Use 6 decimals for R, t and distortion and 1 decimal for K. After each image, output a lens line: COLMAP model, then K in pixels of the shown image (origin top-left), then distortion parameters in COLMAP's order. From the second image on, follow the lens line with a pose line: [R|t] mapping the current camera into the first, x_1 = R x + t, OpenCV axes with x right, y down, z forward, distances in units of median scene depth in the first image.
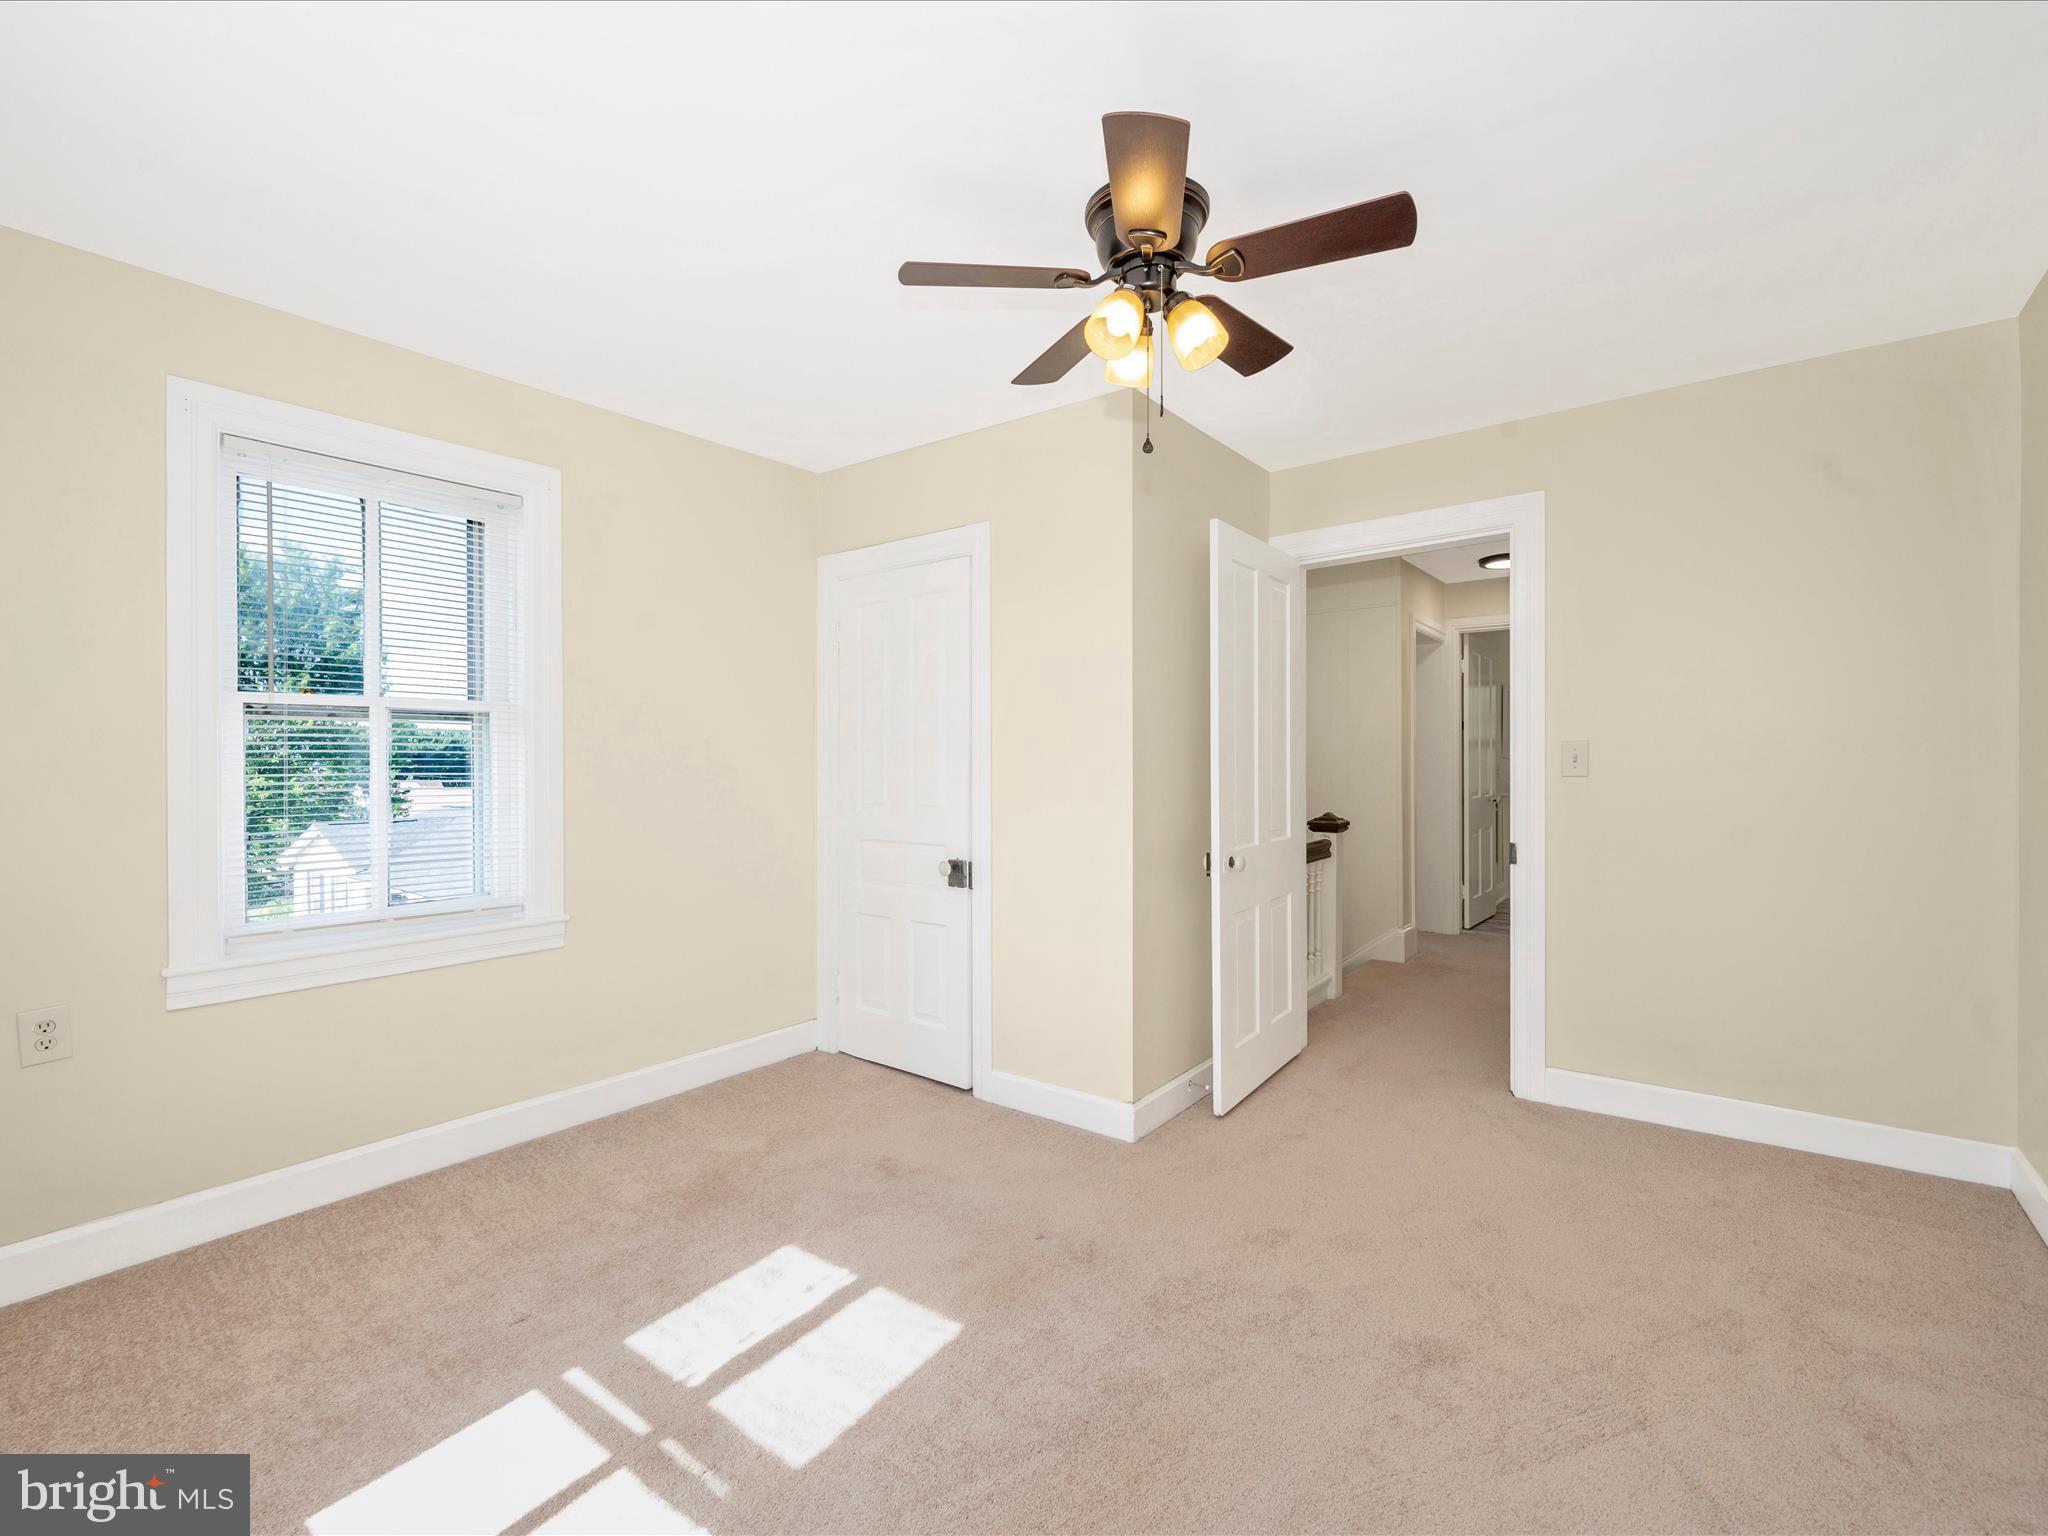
lens RADIAL K [[920.4, 0, 1028.3], [0, 920.4, 763.7], [0, 0, 1]] dist [0.003545, -0.000735]
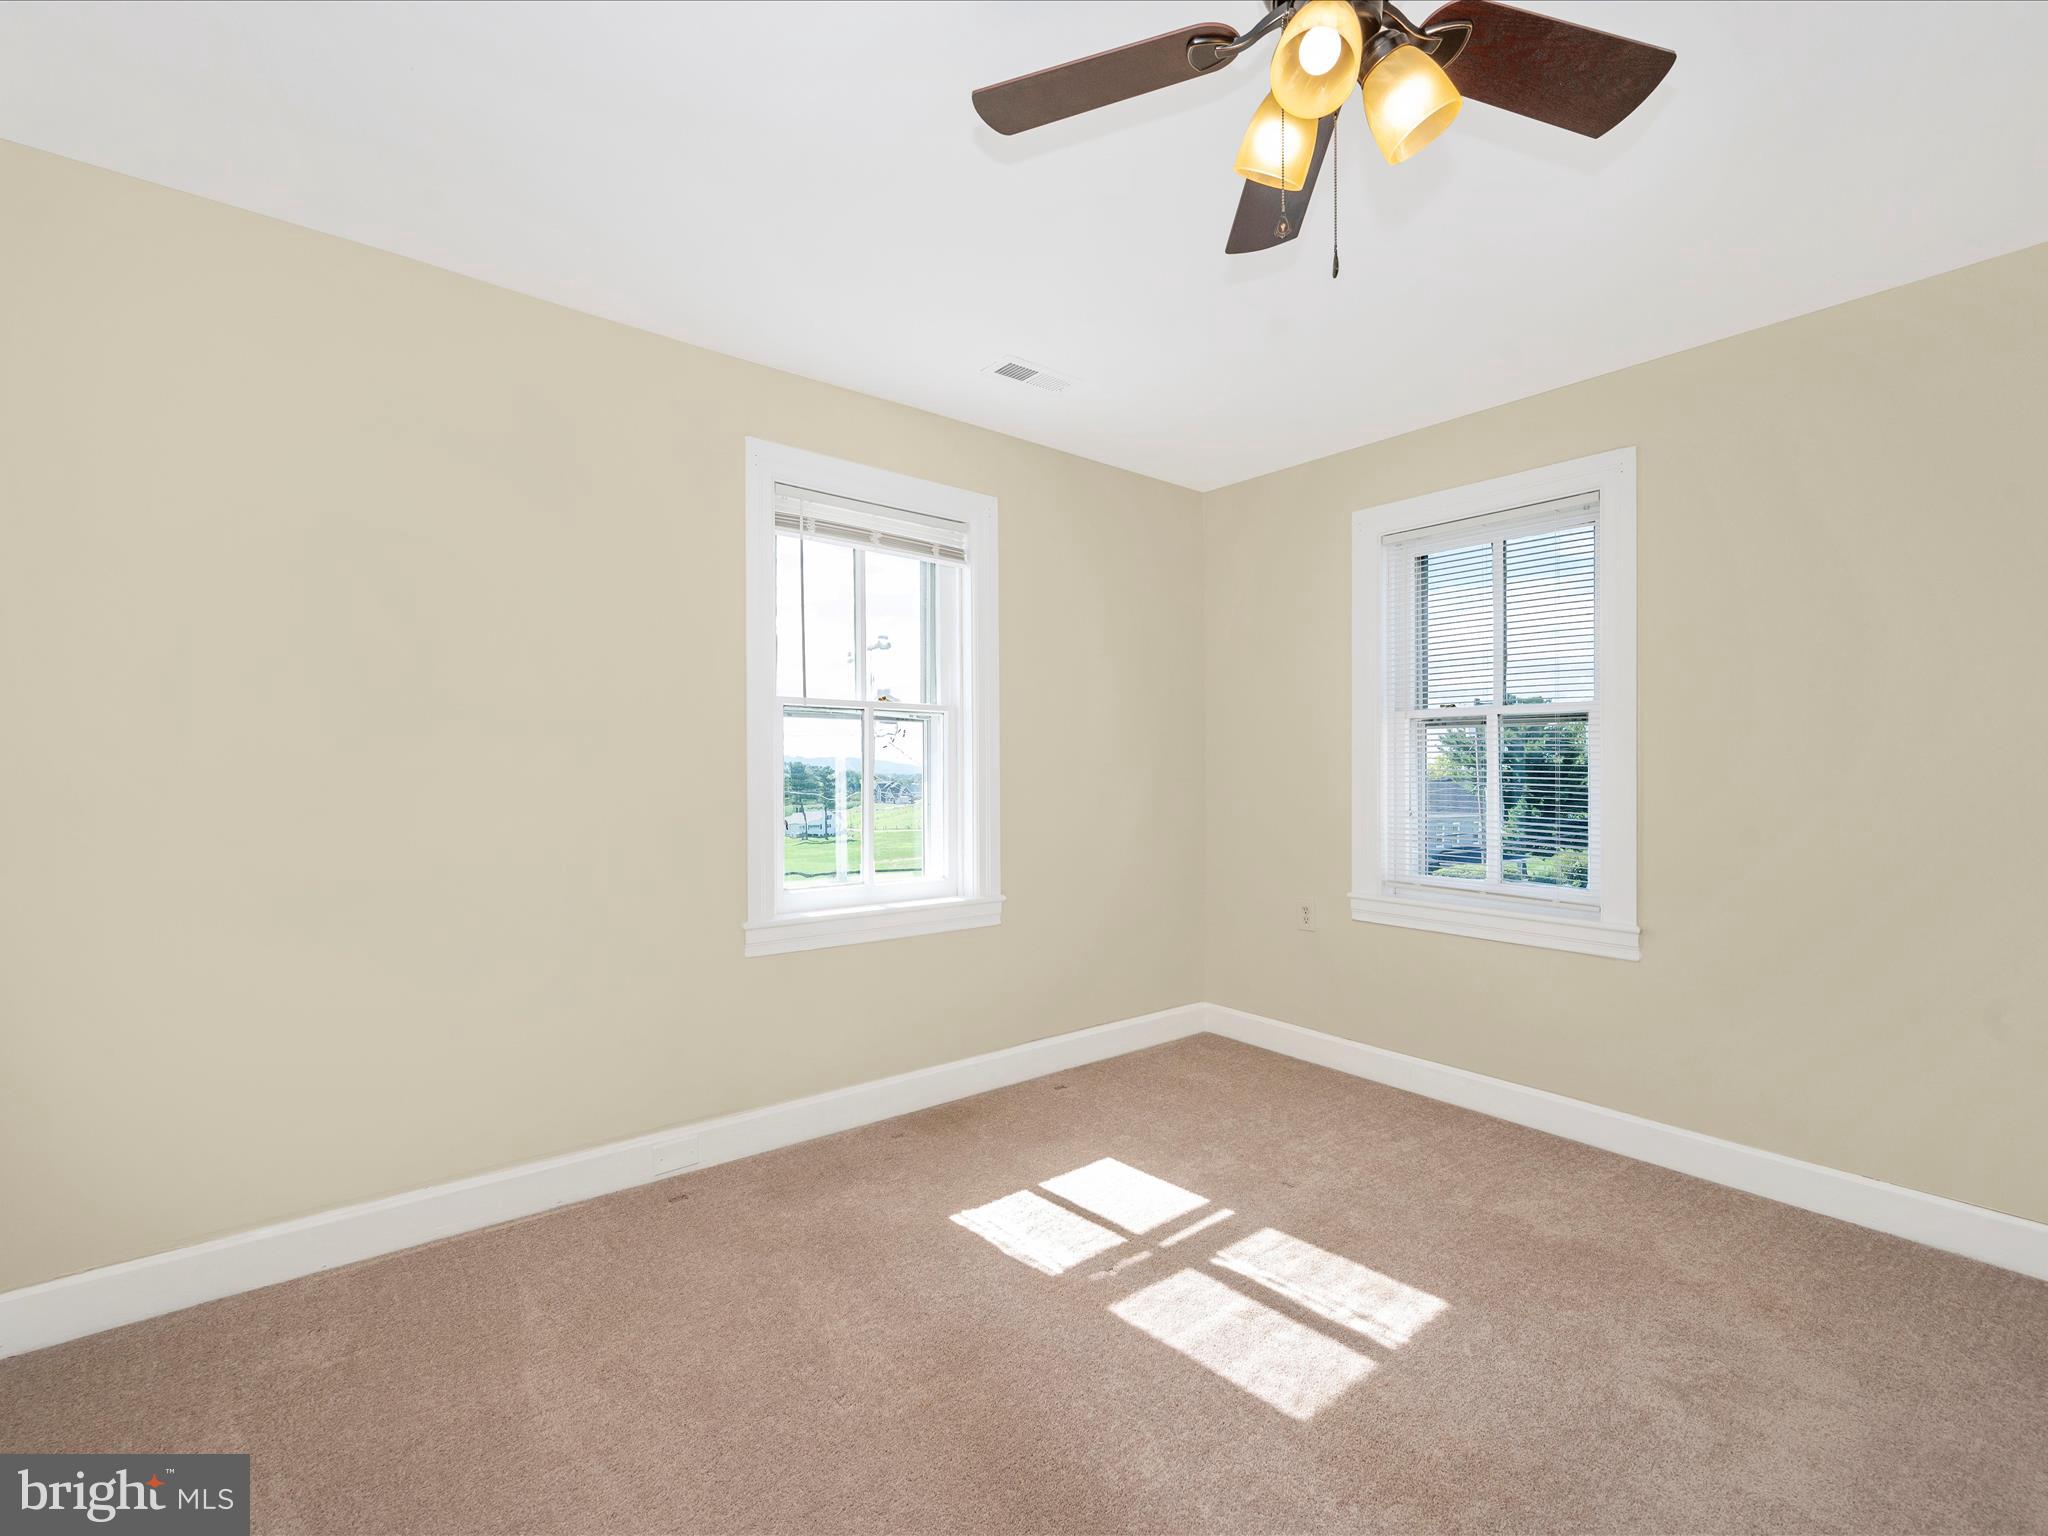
lens RADIAL K [[920.4, 0, 1029.7], [0, 920.4, 765.9], [0, 0, 1]] dist [0.003545, -0.000735]
pose [[-0.235352, 0.006140, -0.971891, 0.794923], [-0.004370, 0.999963, 0.007376, -0.002500], [0.971900, 0.005983, -0.235316, 0.926275]]
